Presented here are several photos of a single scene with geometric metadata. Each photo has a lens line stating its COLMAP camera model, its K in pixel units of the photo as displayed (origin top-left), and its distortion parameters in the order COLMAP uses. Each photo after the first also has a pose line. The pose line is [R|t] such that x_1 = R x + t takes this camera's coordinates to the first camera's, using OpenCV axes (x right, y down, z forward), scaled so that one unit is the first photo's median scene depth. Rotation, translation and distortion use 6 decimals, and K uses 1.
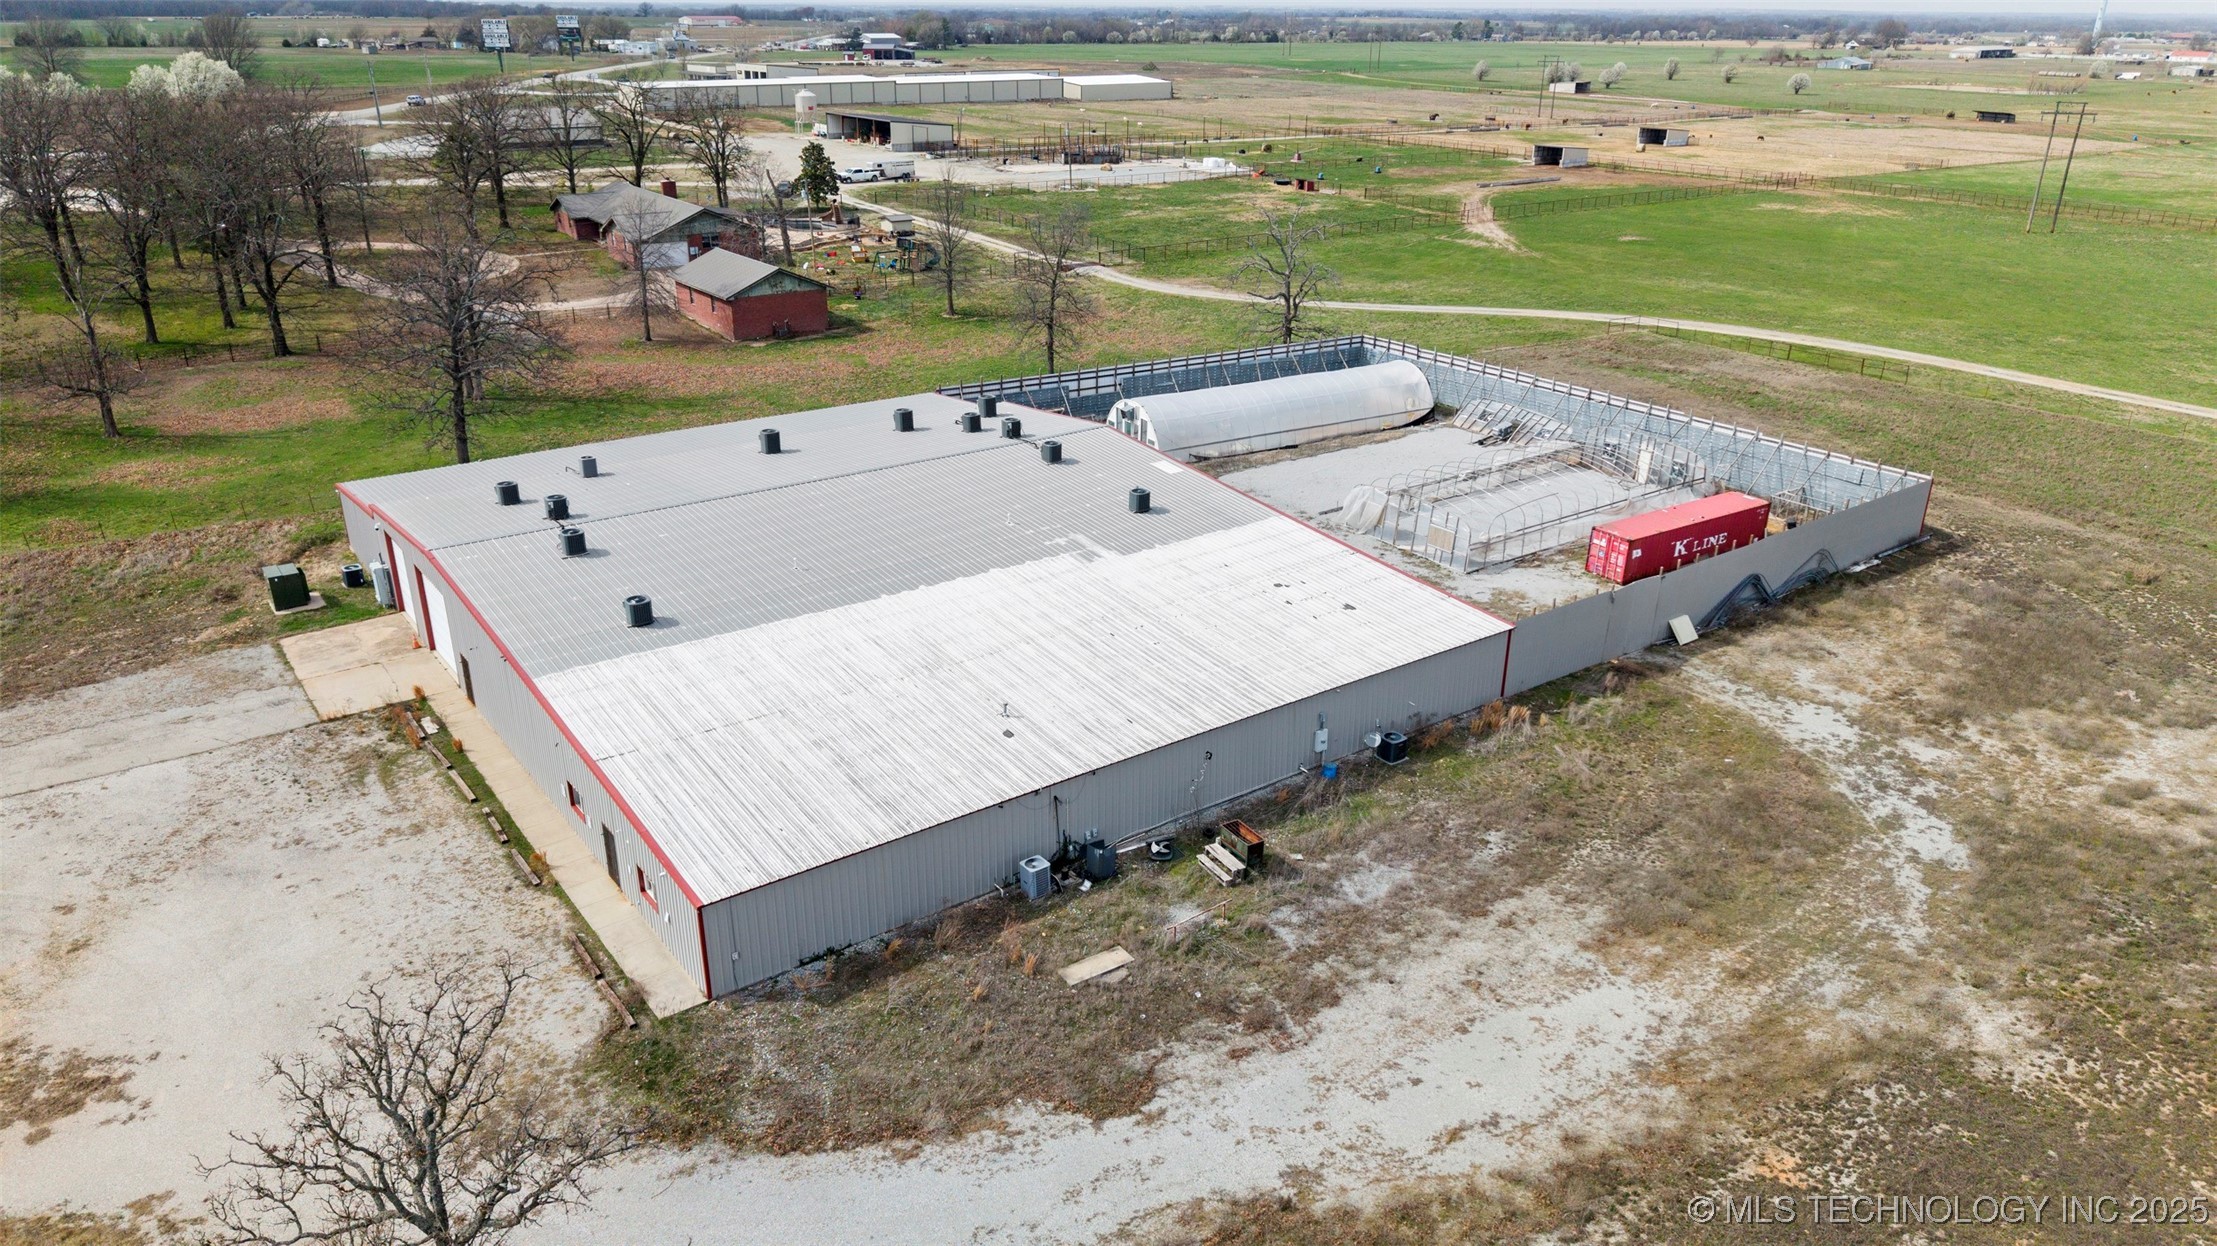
lens RADIAL K [[1504.0, 0, 1104.0], [0, 1504.0, 562.6], [0, 0, 1]] dist [0.023434, -0.028028]
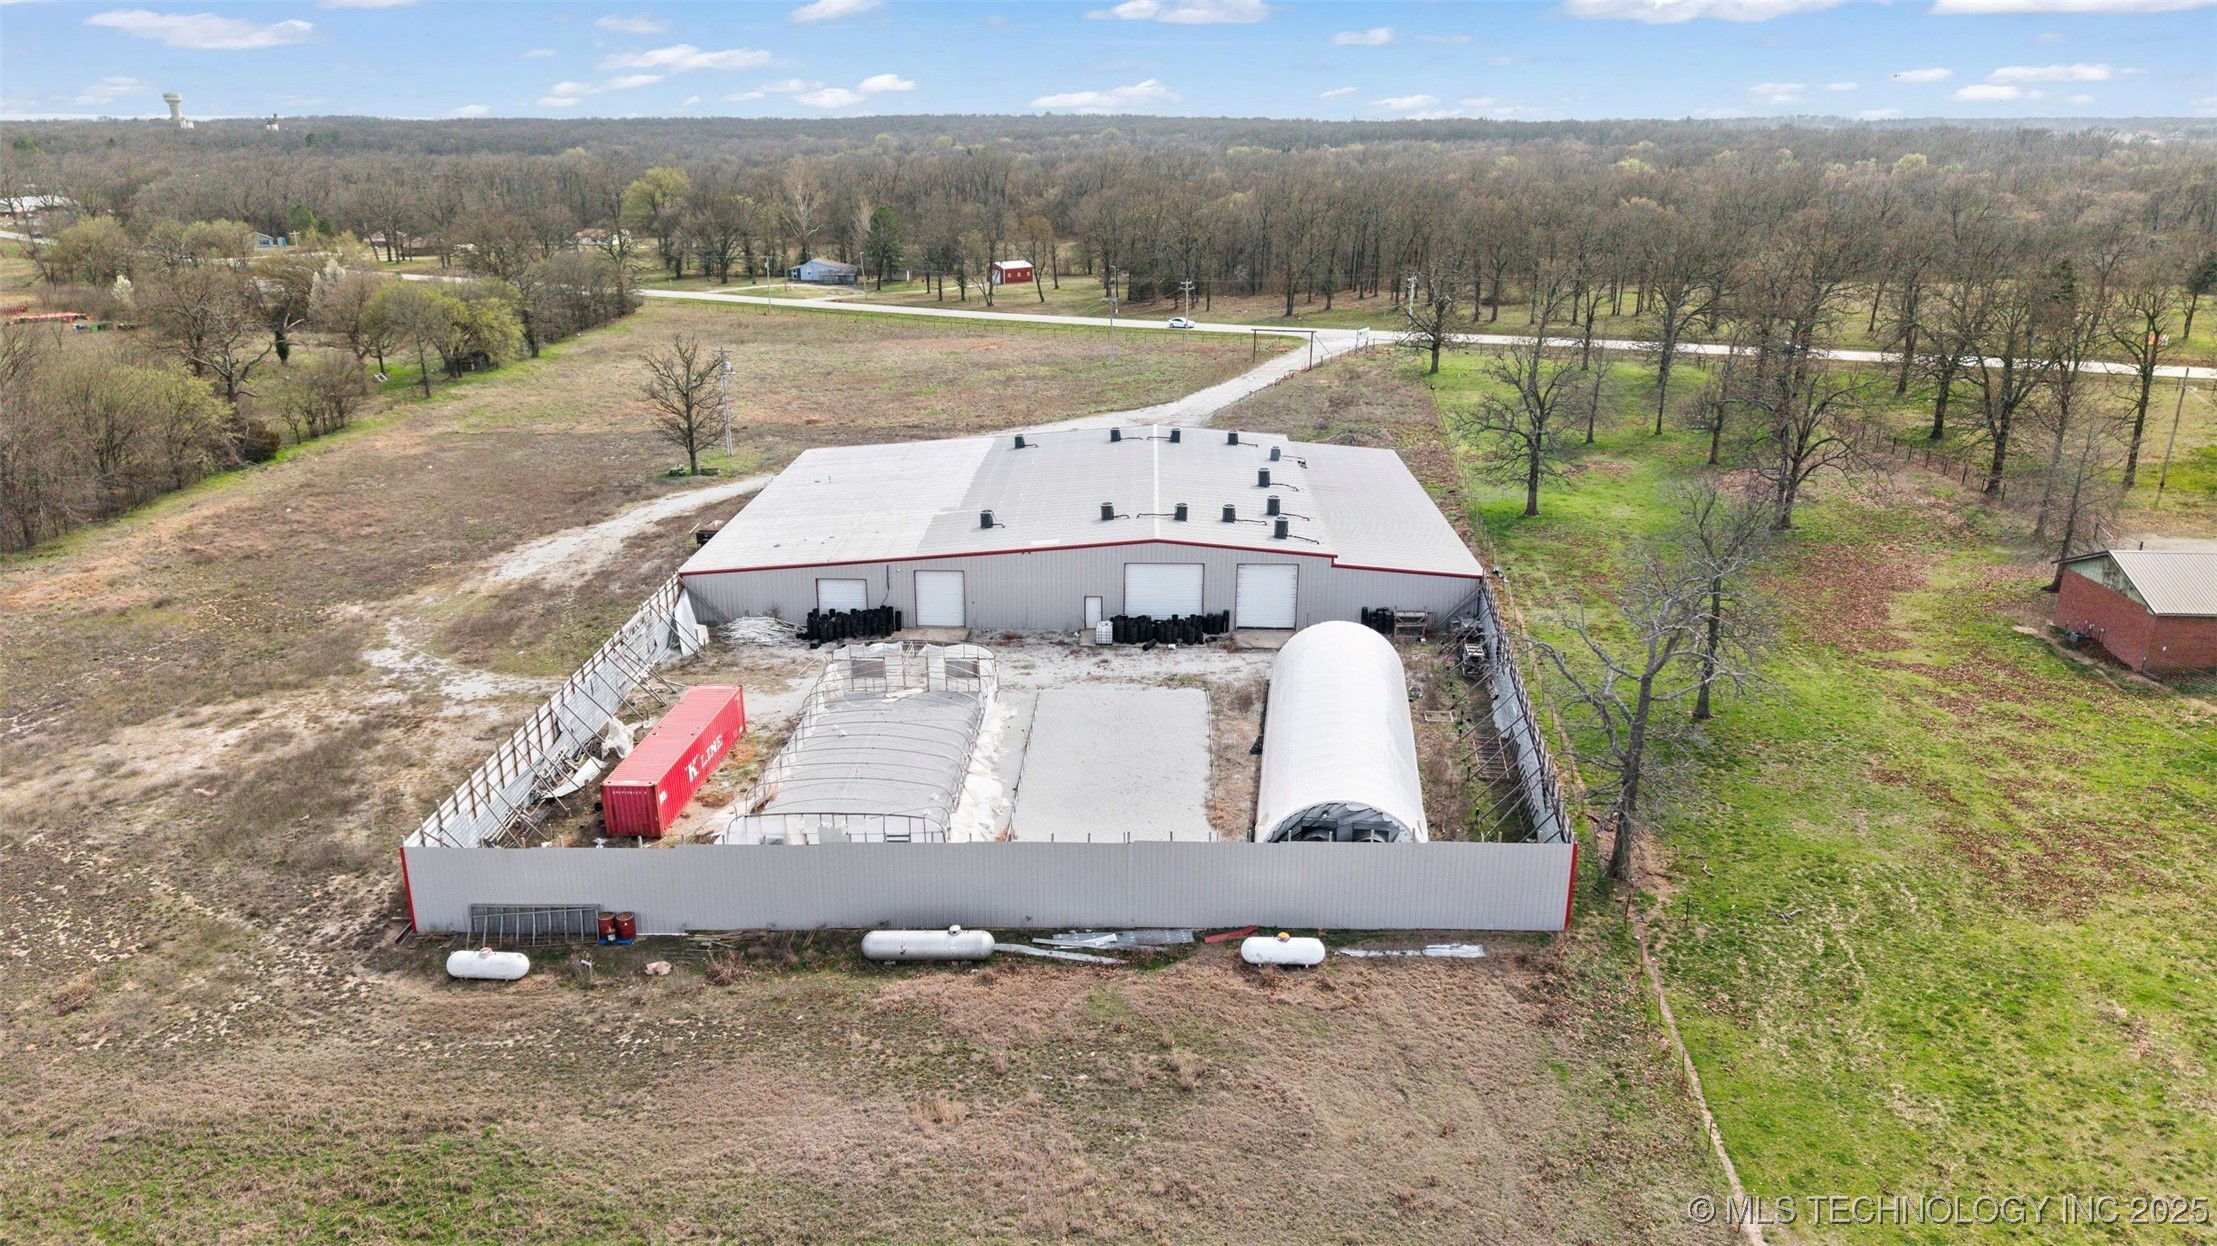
lens RADIAL K [[1504.0, 0, 1118.9], [0, 1504.0, 625.8], [0, 0, 1]] dist [0.023434, -0.028028]
pose [[-0.607390, 0.245566, -0.755496, 1.177534], [-0.281634, 0.822687, 0.493830, -0.783599], [0.742805, 0.512721, -0.430532, 2.077454]]
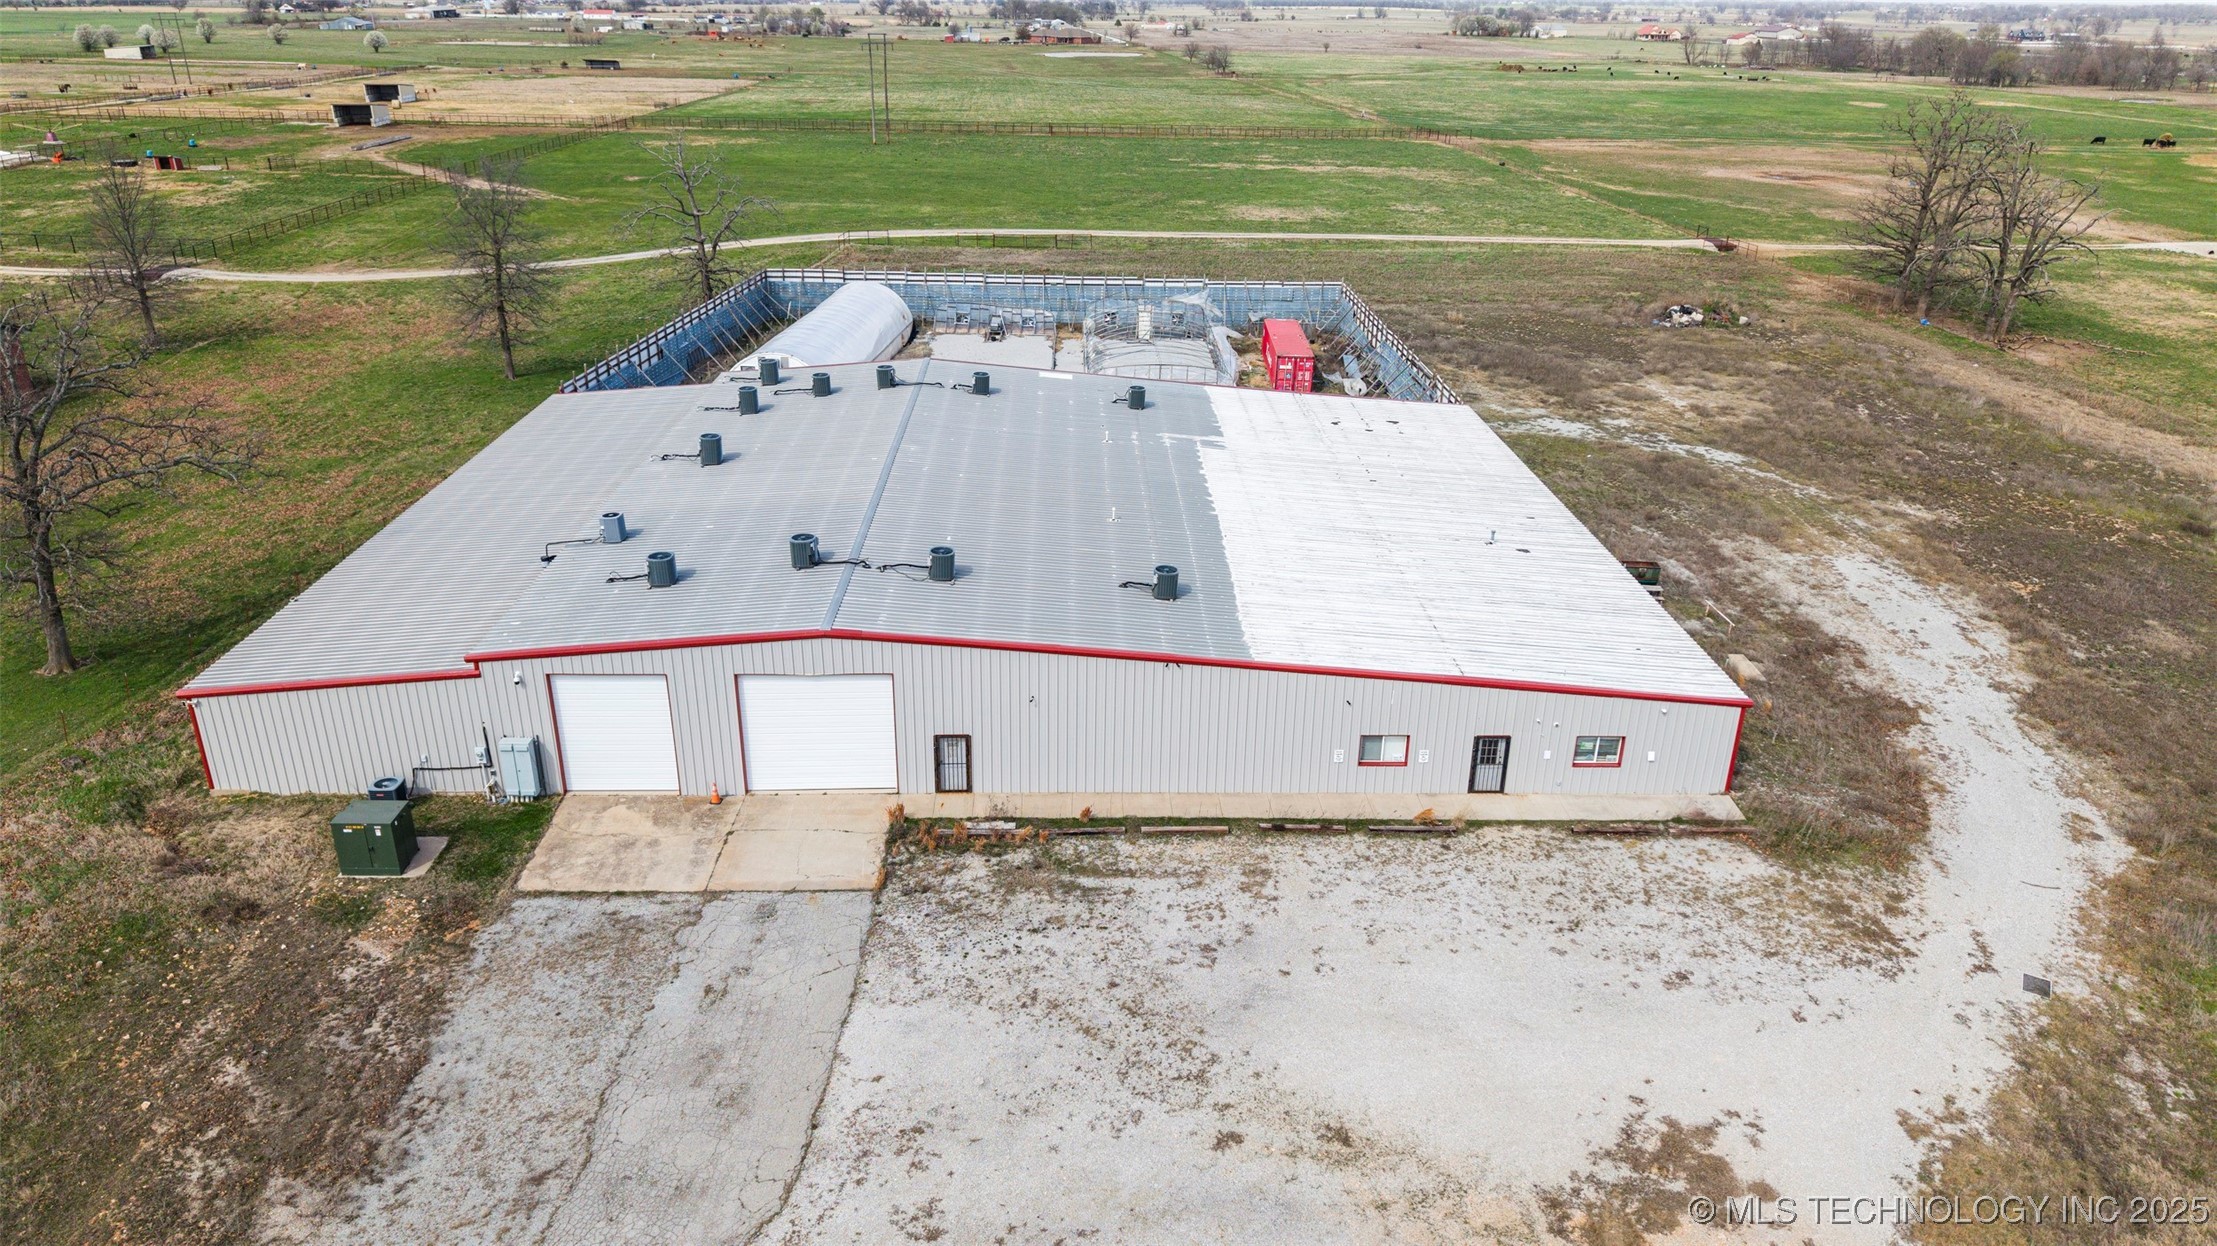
lens RADIAL K [[1504.0, 0, 1101.2], [0, 1504.0, 581.8], [0, 0, 1]] dist [0.023434, -0.028028]
pose [[0.576740, -0.300221, 0.759762, -0.978243], [0.277092, 0.946782, 0.163780, -0.118379], [-0.768499, 0.116065, 0.629236, 0.485793]]
